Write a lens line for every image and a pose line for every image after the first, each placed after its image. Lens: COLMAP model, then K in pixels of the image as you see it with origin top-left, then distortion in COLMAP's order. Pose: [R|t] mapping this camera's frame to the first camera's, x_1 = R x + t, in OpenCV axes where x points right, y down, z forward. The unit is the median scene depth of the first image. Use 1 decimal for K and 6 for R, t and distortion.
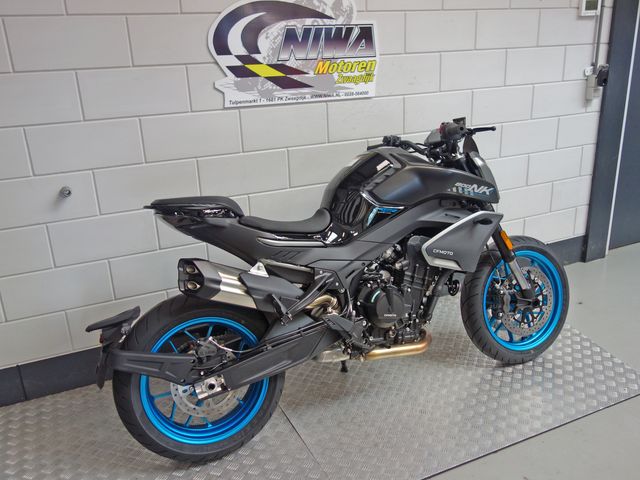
lens RADIAL K [[568.6, 0, 320.0], [0, 568.6, 240.0], [0, 0, 1]] dist [-0.003457, -0.000629]
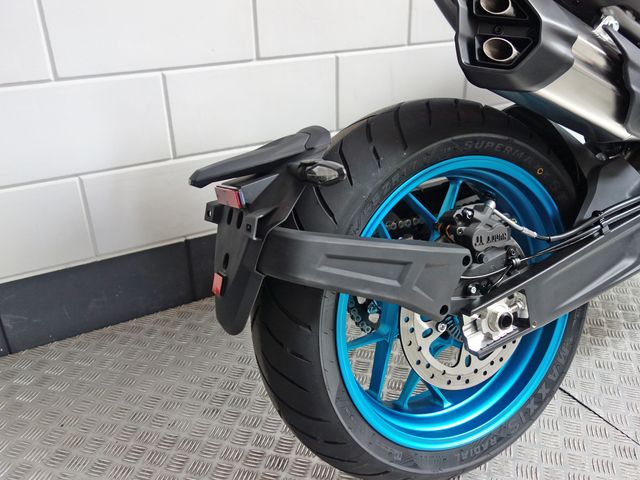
lens RADIAL K [[568.6, 0, 320.0], [0, 568.6, 240.0], [0, 0, 1]] dist [-0.003457, -0.000629]
pose [[0.996753, -0.015876, 0.078939, -0.346998], [0.005548, 0.991581, 0.129370, 0.144428], [-0.080329, -0.128512, 0.988449, 0.604906]]
